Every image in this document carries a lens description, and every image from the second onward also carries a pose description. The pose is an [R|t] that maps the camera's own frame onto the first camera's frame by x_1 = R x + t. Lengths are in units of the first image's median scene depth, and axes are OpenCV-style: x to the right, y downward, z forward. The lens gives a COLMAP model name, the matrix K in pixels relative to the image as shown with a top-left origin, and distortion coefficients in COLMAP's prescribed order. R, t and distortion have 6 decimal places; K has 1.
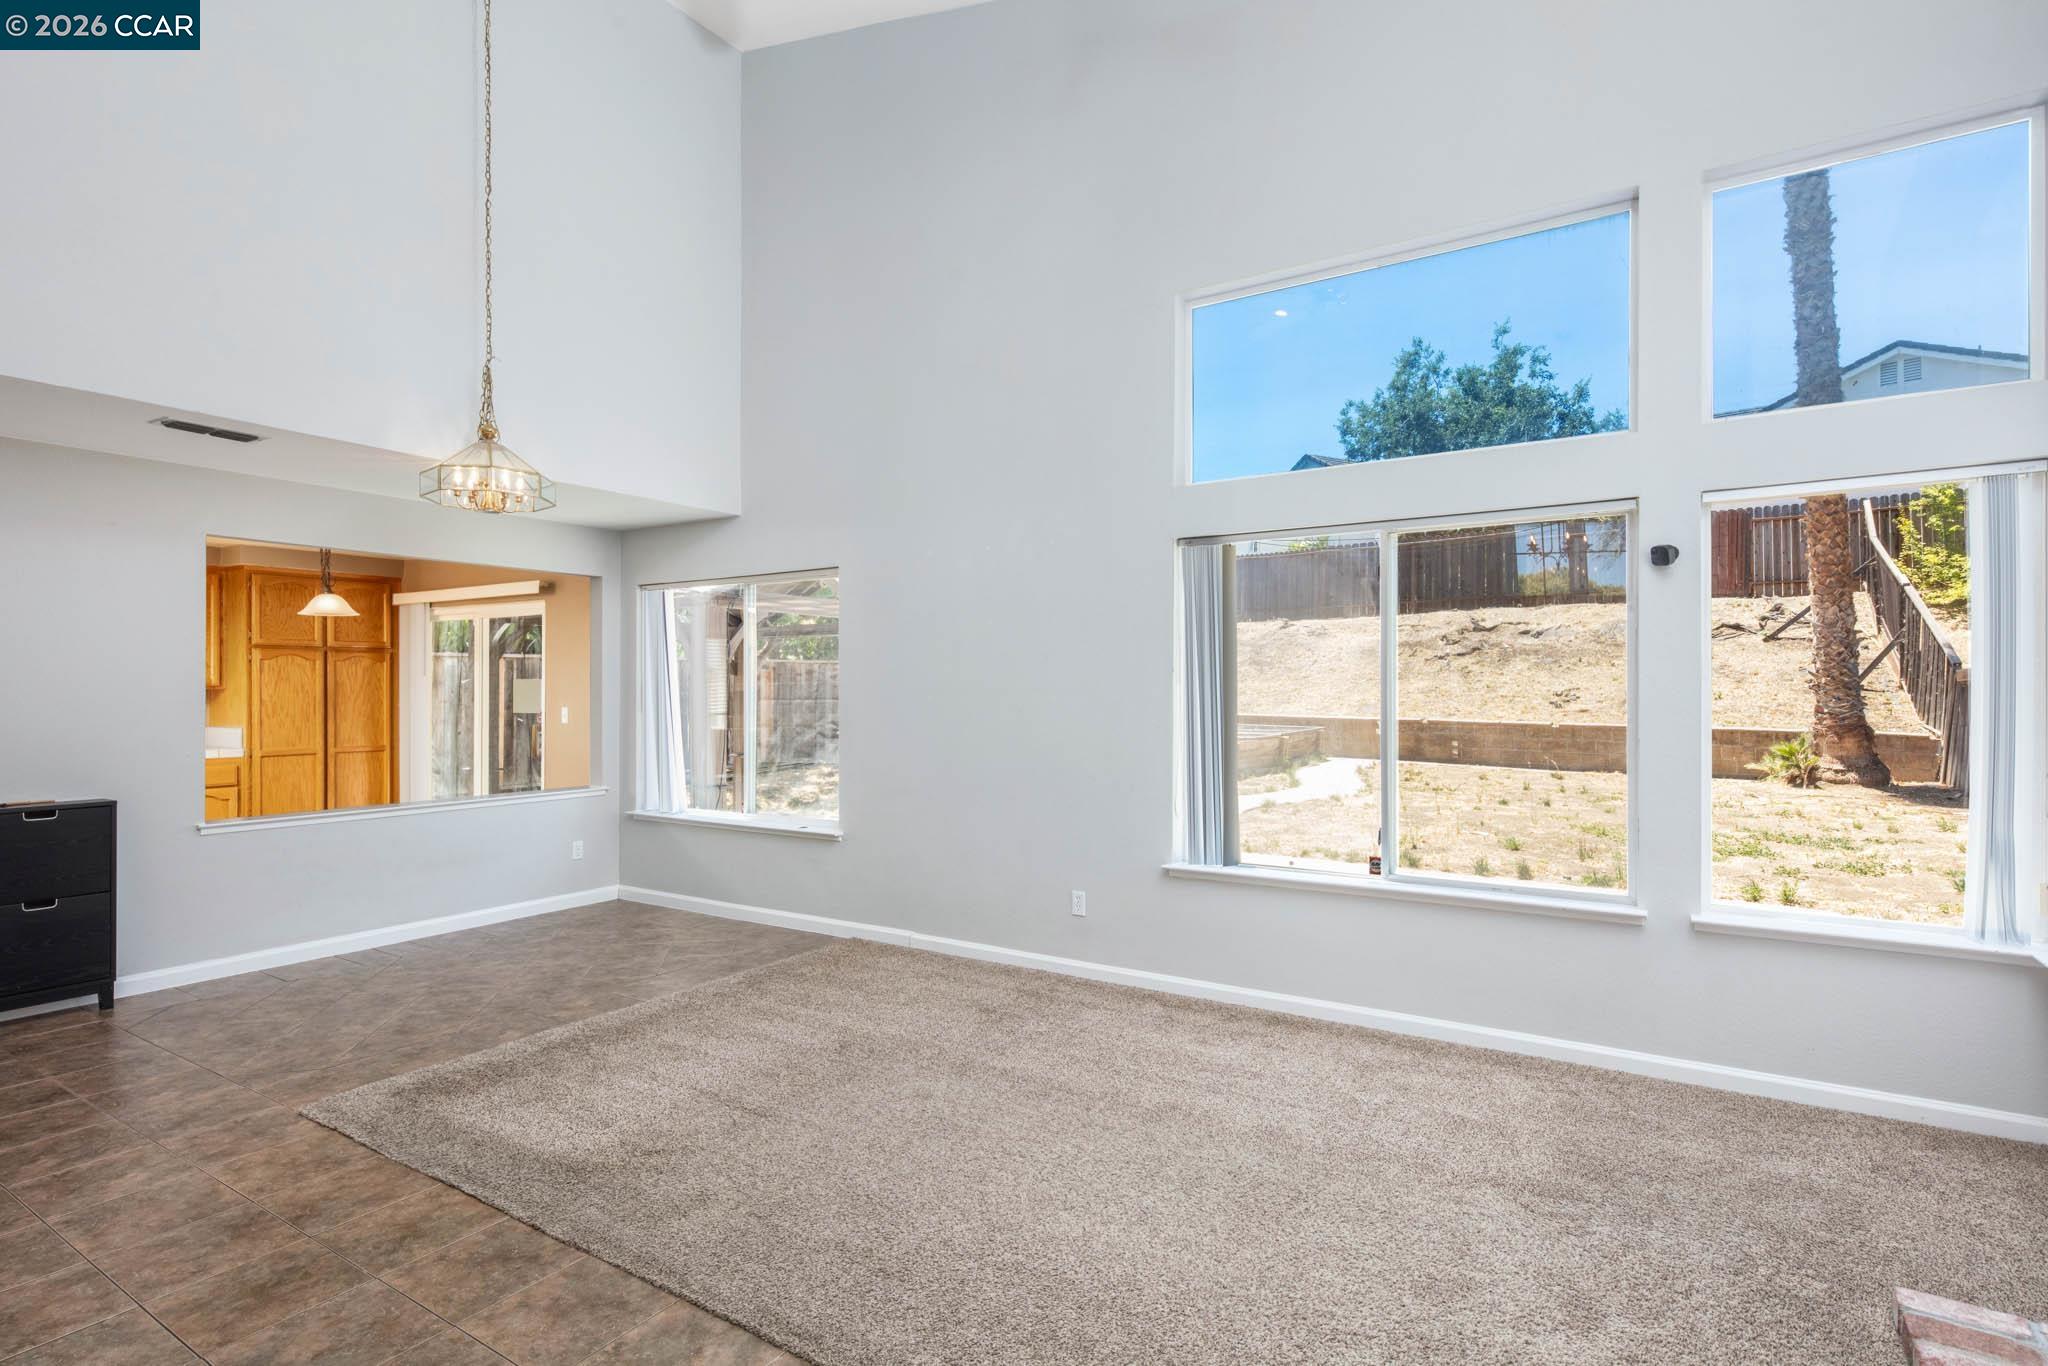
lens RADIAL K [[1004.1, 0, 1016.5], [0, 1004.1, 687.2], [0, 0, 1]] dist [0.009285, -0.003142]
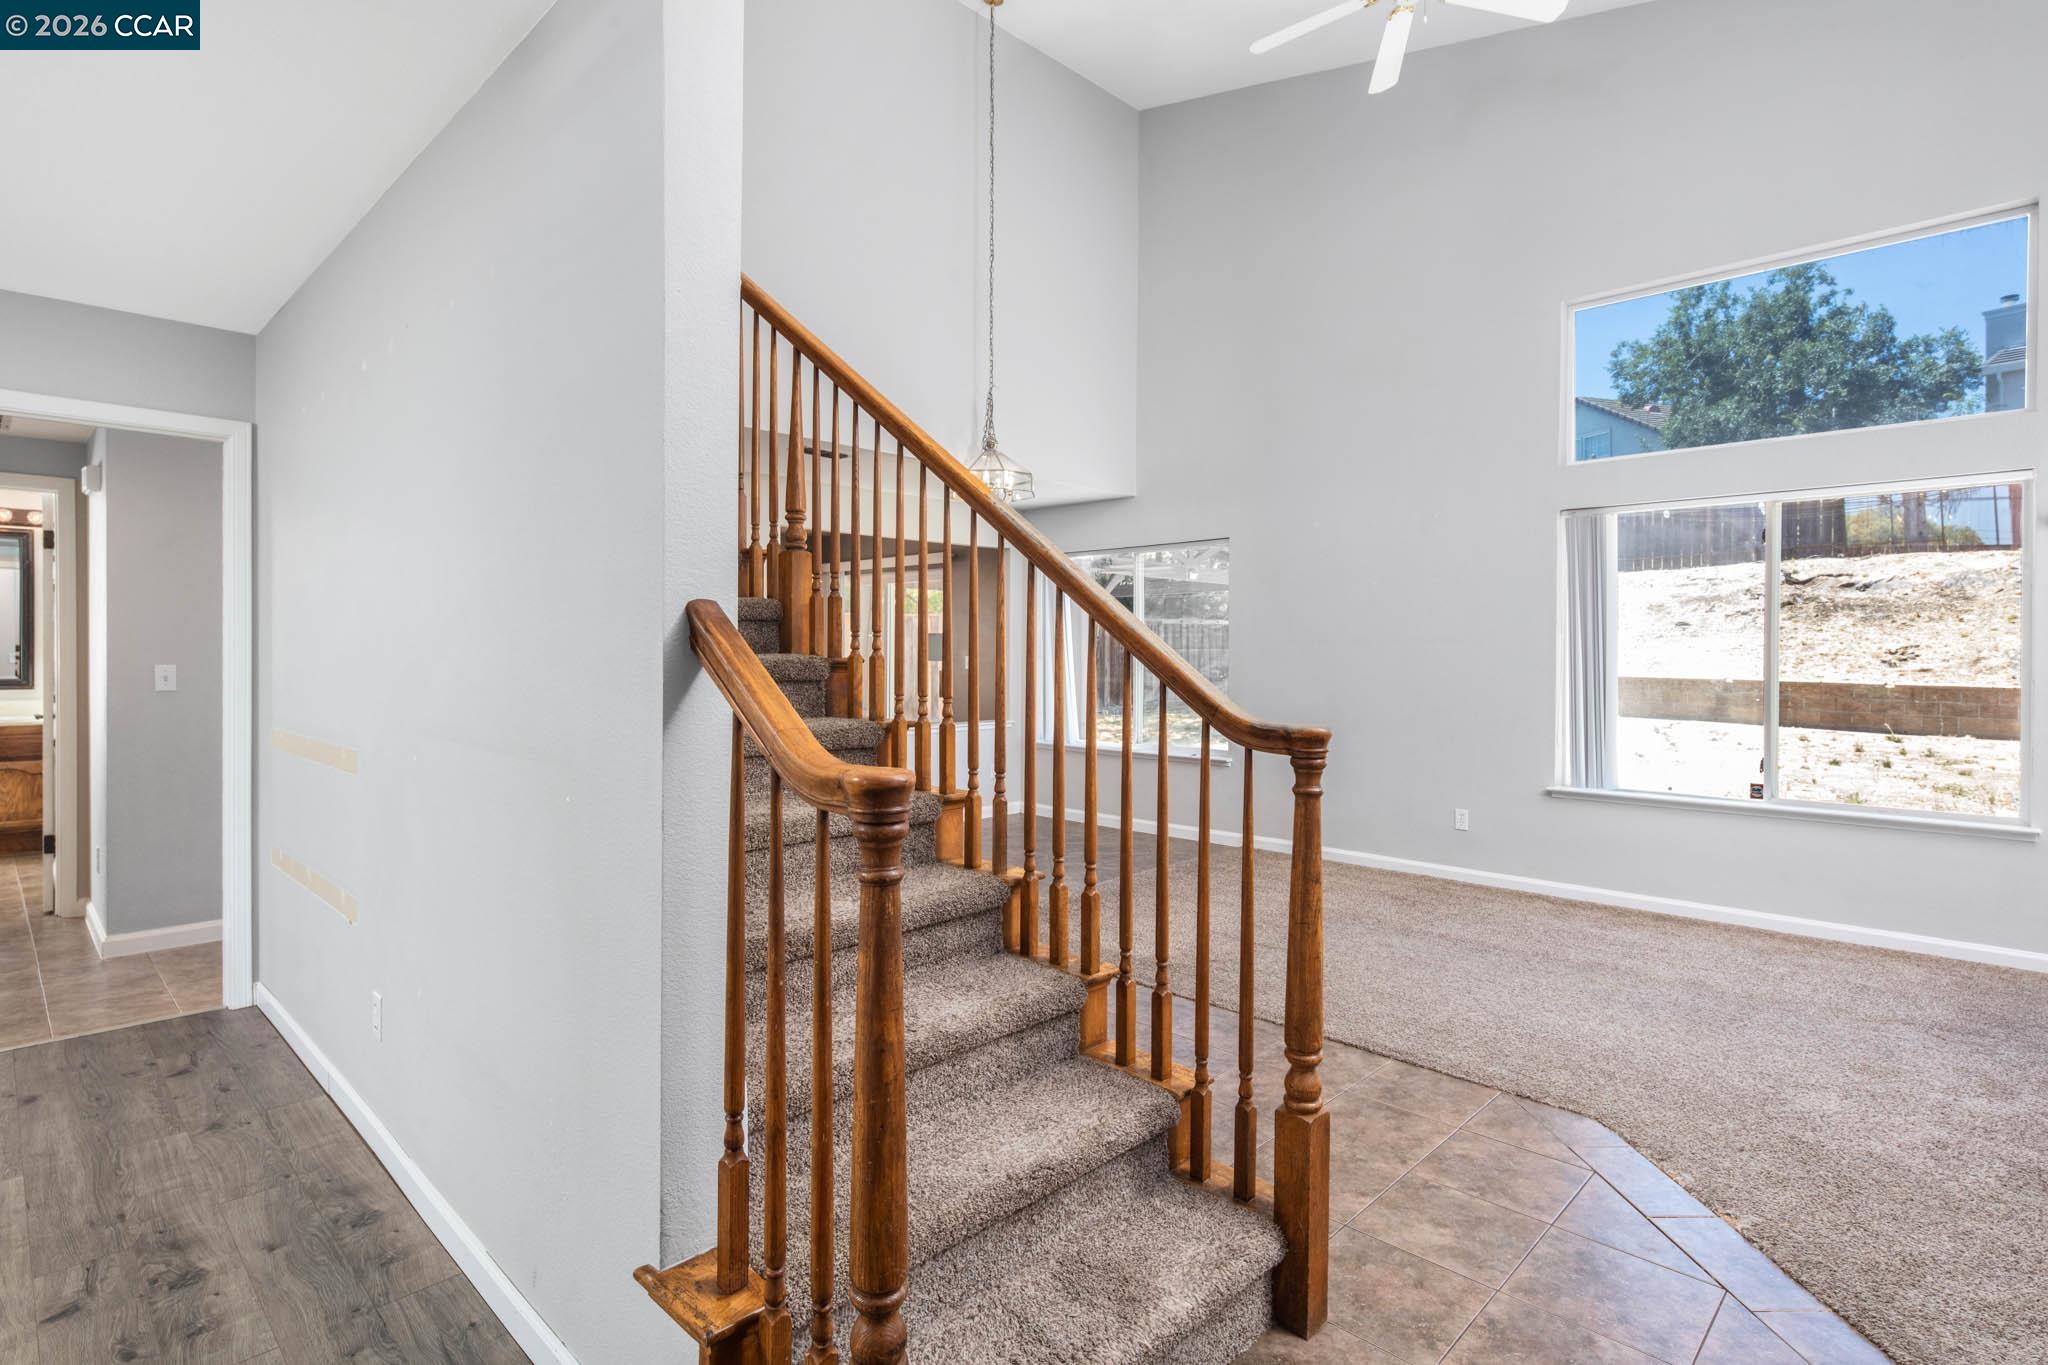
lens RADIAL K [[1004.1, 0, 1020.4], [0, 1004.1, 657.0], [0, 0, 1]] dist [0.009285, -0.003142]
pose [[0.978442, 0.005033, -0.206459, -0.175619], [-0.002644, 0.999926, 0.011844, 0.008692], [0.206504, -0.011043, 0.978383, -0.232364]]
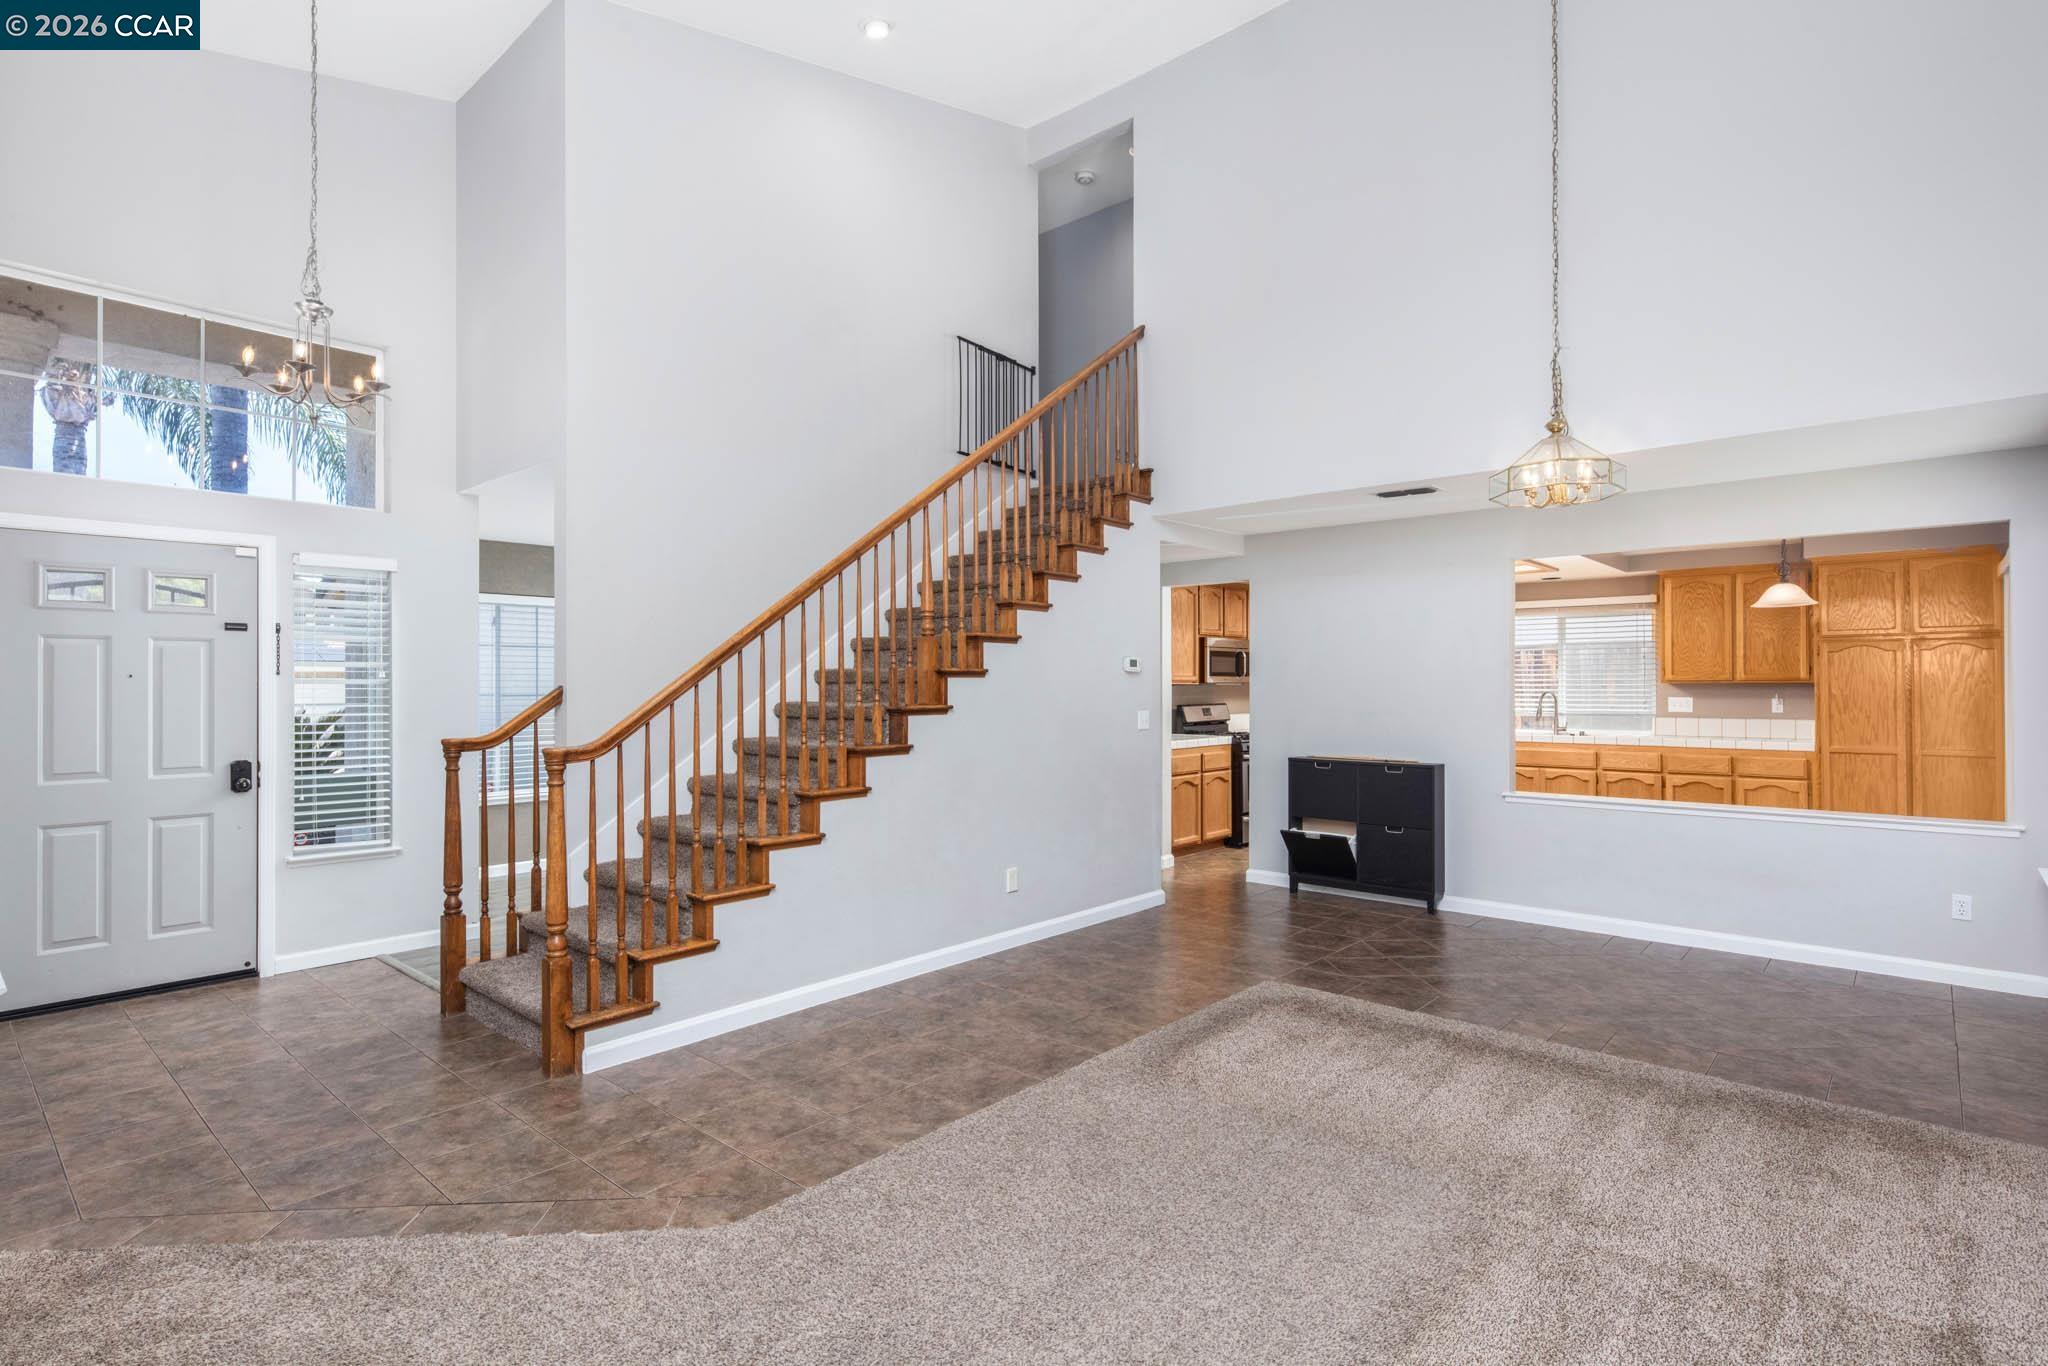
lens RADIAL K [[1004.1, 0, 1037.3], [0, 1004.1, 679.3], [0, 0, 1]] dist [0.009285, -0.003142]
pose [[-0.153236, -0.005787, -0.988173, 0.431396], [0.006524, 0.999955, -0.006867, 0.000298], [0.988168, -0.007499, -0.153192, 0.524543]]
